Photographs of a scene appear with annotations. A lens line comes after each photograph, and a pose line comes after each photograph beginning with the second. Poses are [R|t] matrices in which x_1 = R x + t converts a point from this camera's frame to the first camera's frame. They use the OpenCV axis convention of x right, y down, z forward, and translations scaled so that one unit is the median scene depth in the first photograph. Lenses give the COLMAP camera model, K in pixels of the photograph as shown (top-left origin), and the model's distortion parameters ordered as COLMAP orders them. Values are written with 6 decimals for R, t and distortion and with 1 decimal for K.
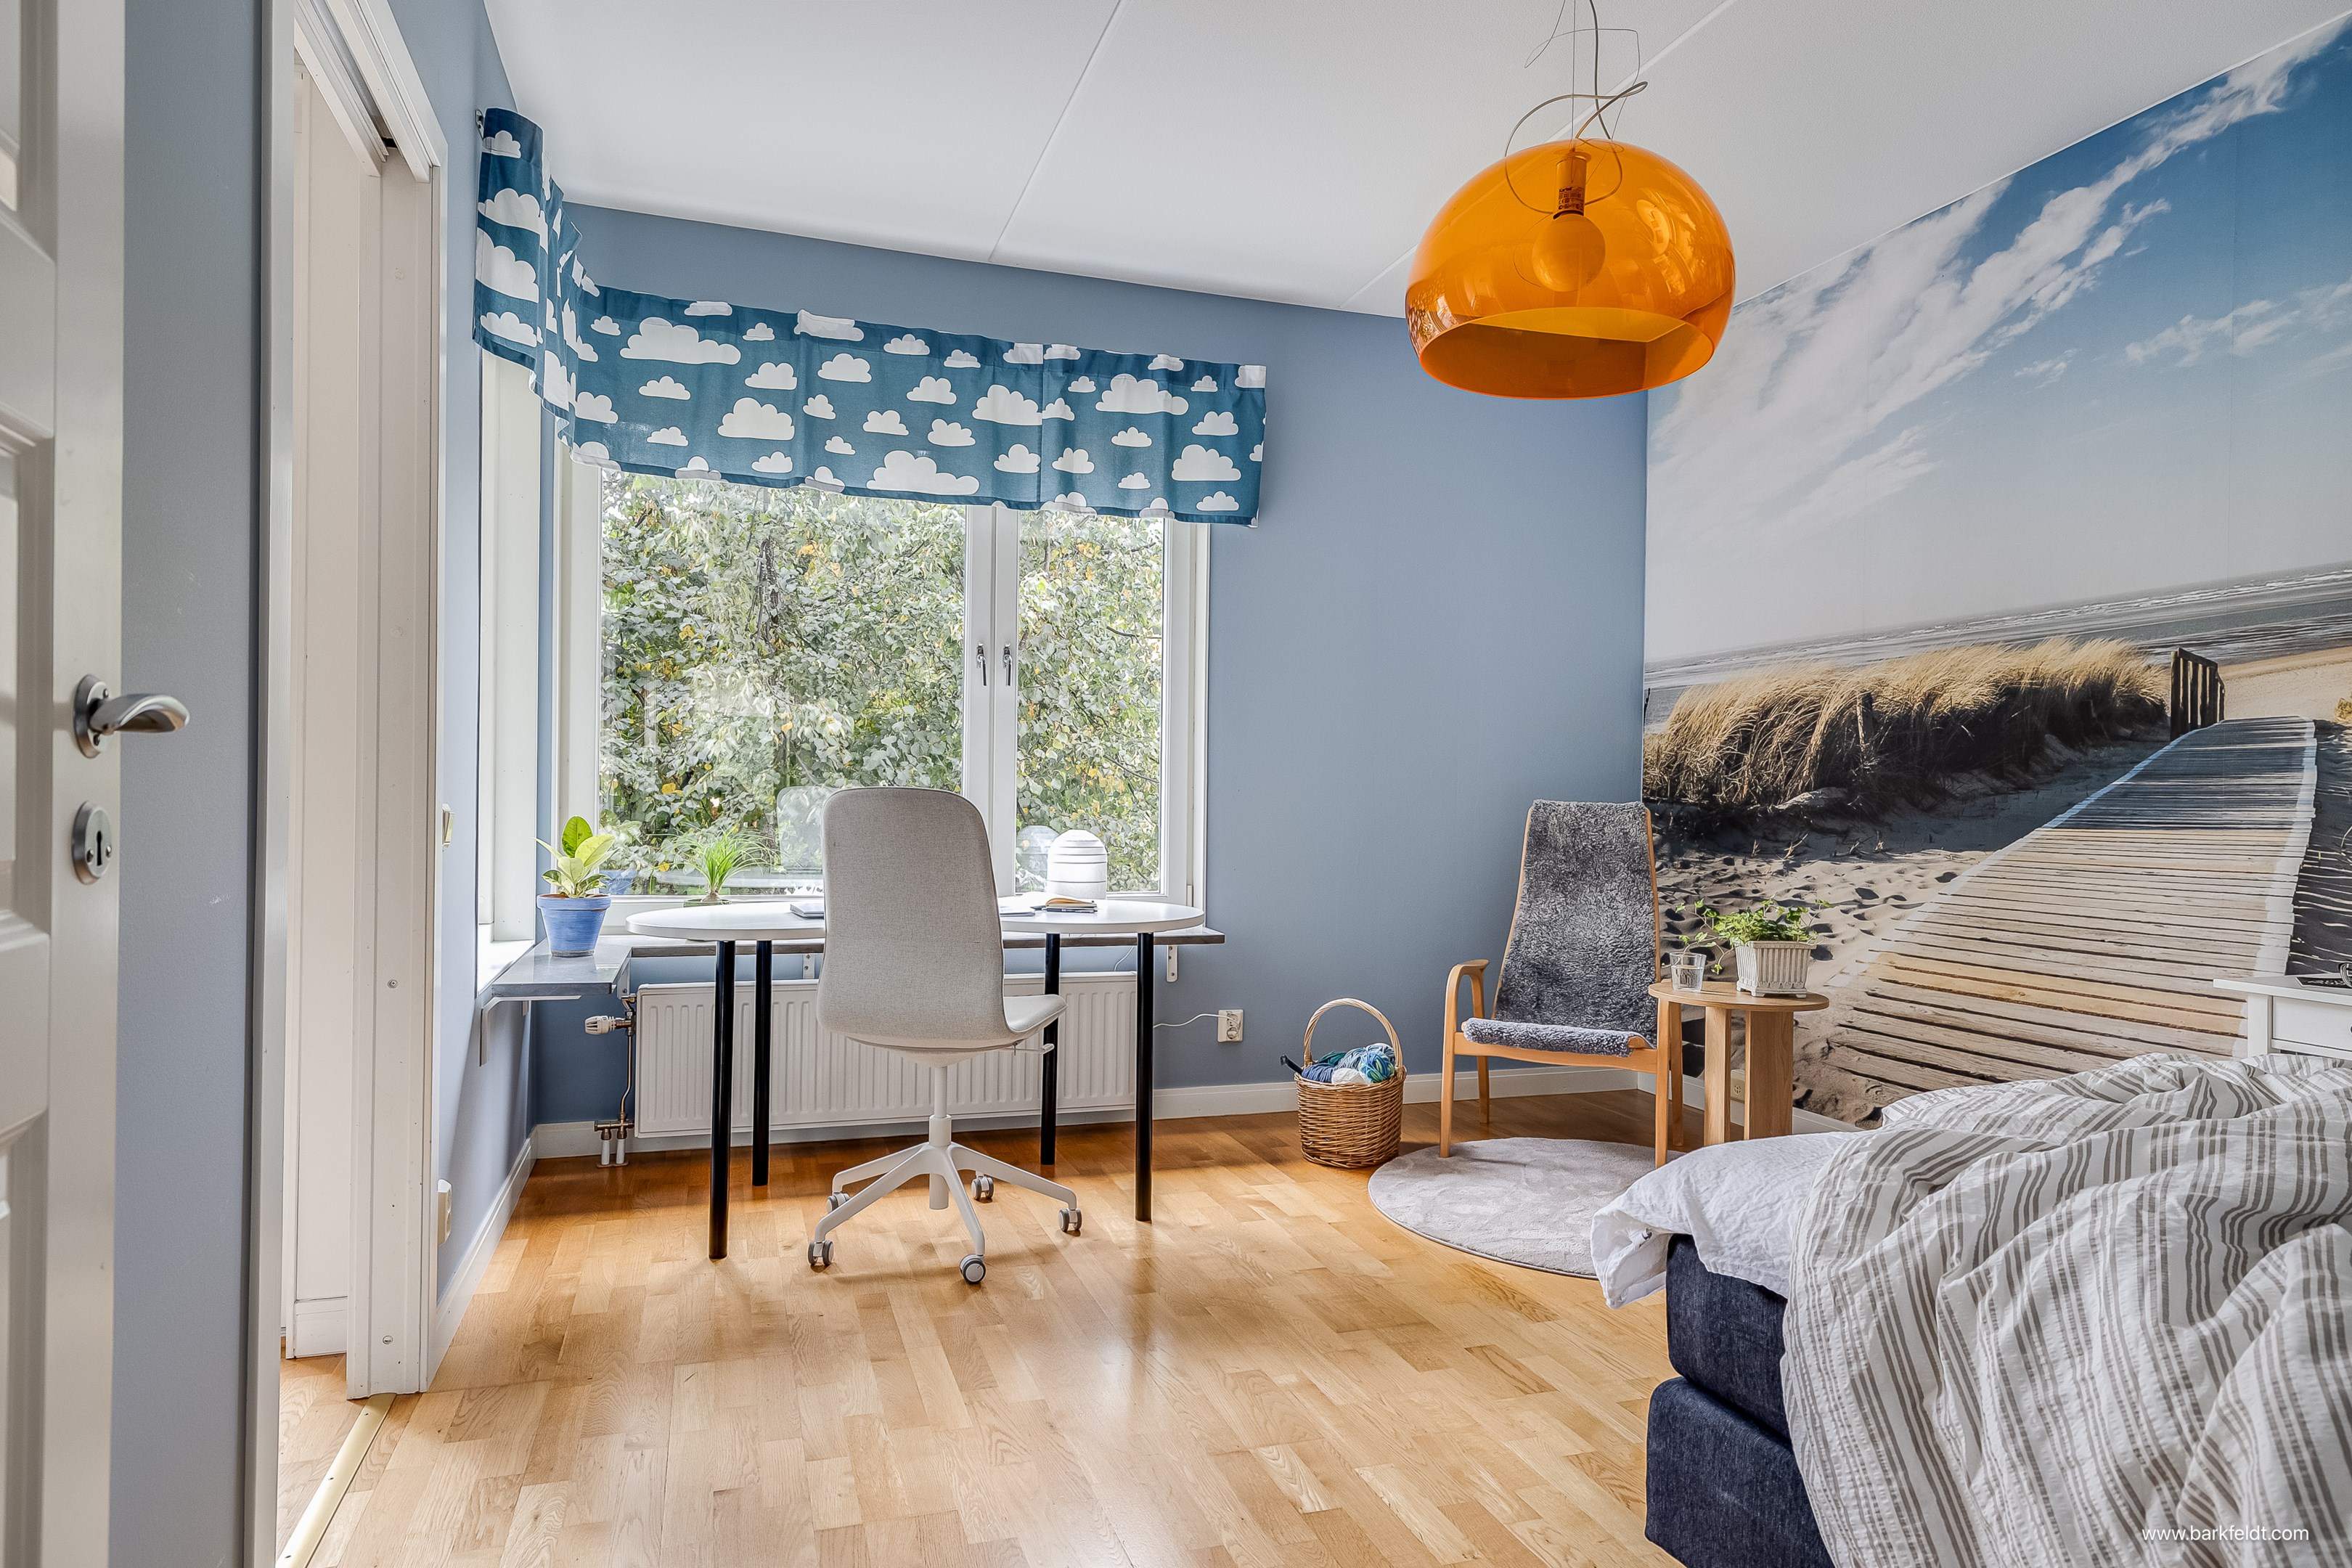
lens RADIAL K [[1315.9, 0, 1175.1], [0, 1315.9, 769.9], [0, 0, 1]] dist [-0.001026, -0.001663]
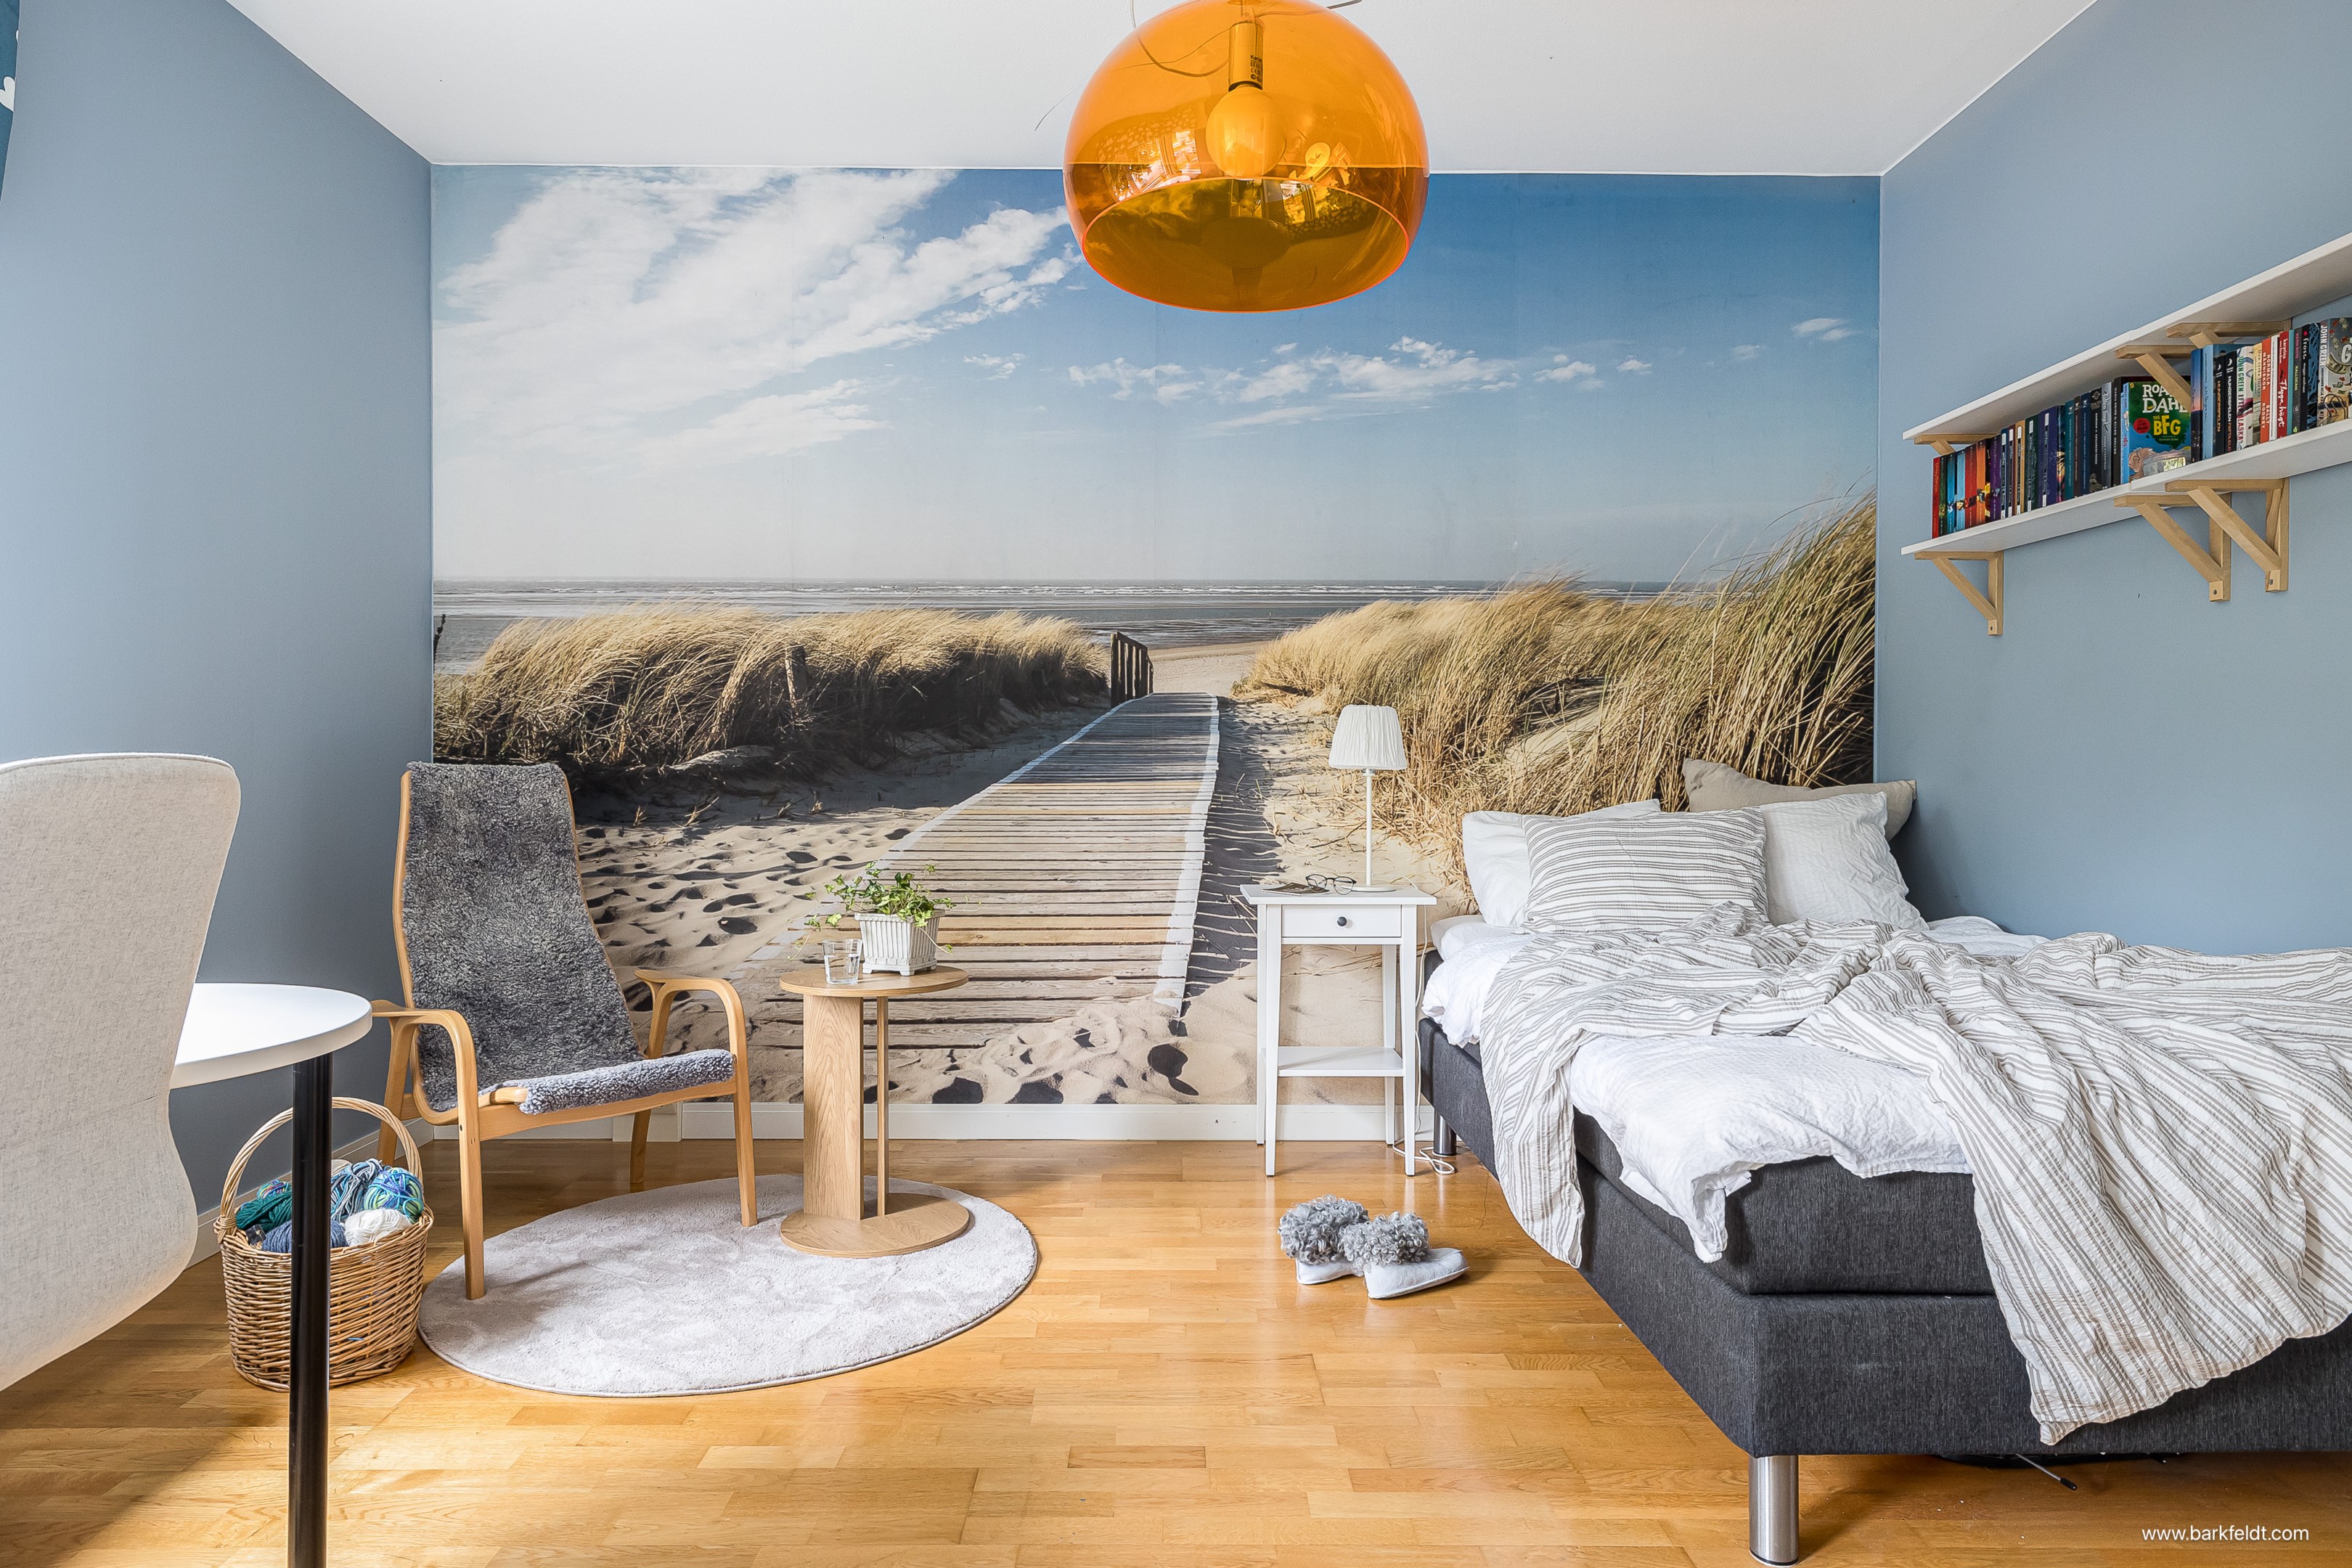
lens RADIAL K [[1365.2, 0, 1167.4], [0, 1365.2, 759.1], [0, 0, 1]] dist [-0.001333, 0.000944]
pose [[0.319172, -0.008654, 0.947657, -0.353643], [-0.016442, 0.999757, 0.014667, 0.004608], [-0.947554, -0.020263, 0.318952, 0.471339]]
